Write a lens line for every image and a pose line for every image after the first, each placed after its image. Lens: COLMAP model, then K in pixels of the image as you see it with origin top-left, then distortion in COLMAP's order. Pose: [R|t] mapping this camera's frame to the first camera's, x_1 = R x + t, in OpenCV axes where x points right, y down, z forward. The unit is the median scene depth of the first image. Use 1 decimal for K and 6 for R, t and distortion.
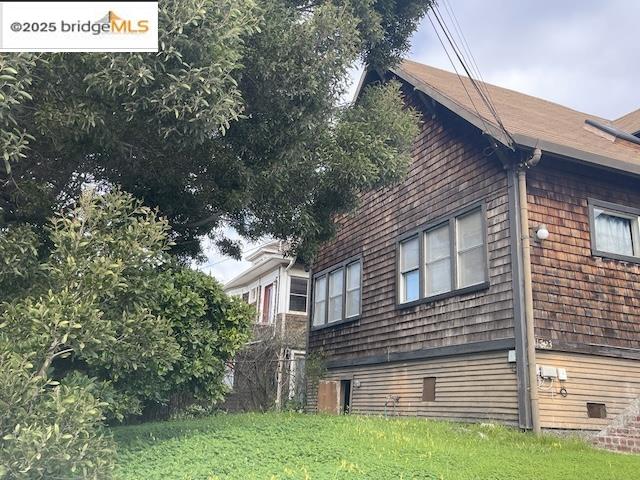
lens RADIAL K [[606.4, 0, 322.7], [0, 606.4, 236.8], [0, 0, 1]] dist [0.031186, 0.000000]
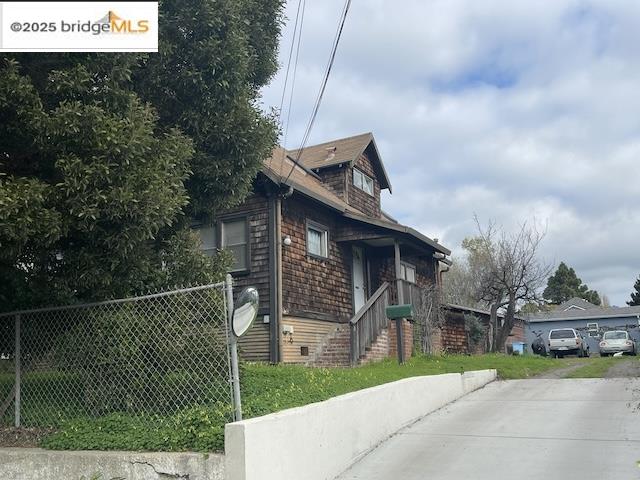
lens RADIAL K [[606.4, 0, 319.9], [0, 606.4, 233.5], [0, 0, 1]] dist [0.031186, 0.000000]
pose [[0.789575, 0.073369, 0.609253, -0.507289], [-0.108567, 0.993867, 0.021013, -0.064532], [-0.603975, -0.082736, 0.792698, -0.273930]]
